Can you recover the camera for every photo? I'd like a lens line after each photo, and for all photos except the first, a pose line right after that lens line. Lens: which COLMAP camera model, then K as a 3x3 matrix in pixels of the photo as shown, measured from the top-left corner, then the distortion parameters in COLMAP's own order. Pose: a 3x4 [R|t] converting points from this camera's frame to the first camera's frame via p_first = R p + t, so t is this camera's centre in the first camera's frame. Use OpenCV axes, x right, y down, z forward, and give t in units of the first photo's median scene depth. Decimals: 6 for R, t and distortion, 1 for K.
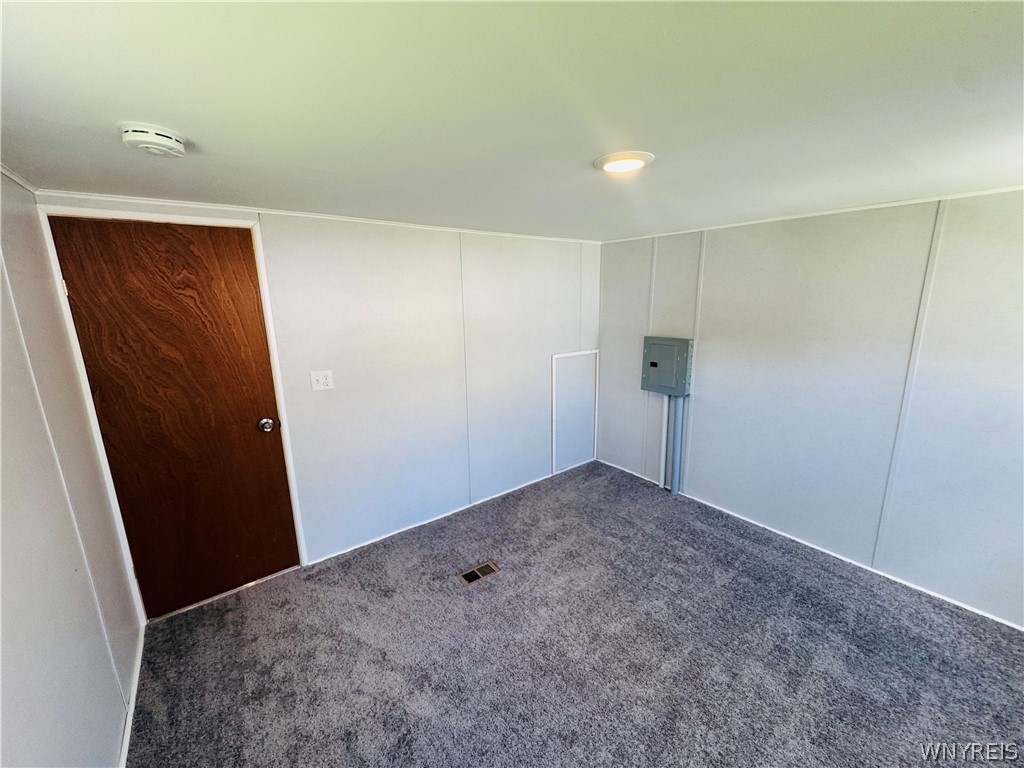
lens RADIAL K [[409.4, 0, 512.8], [0, 409.4, 384.6], [0, 0, 1]] dist [-0.001642, -0.000098]
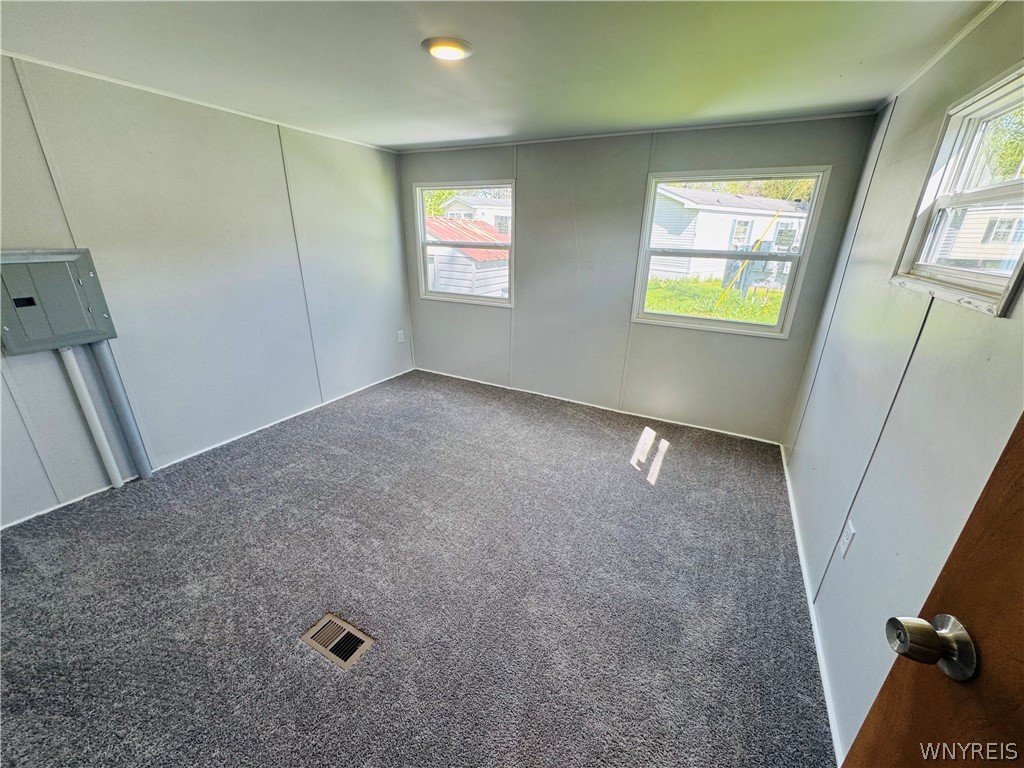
lens RADIAL K [[409.4, 0, 511.8], [0, 409.4, 385.7], [0, 0, 1]] dist [-0.001642, -0.000098]
pose [[-0.412411, -0.315059, 0.854784, -0.447594], [0.180174, 0.891551, 0.415540, -0.060120], [-0.893003, 0.325383, -0.310920, 0.632255]]
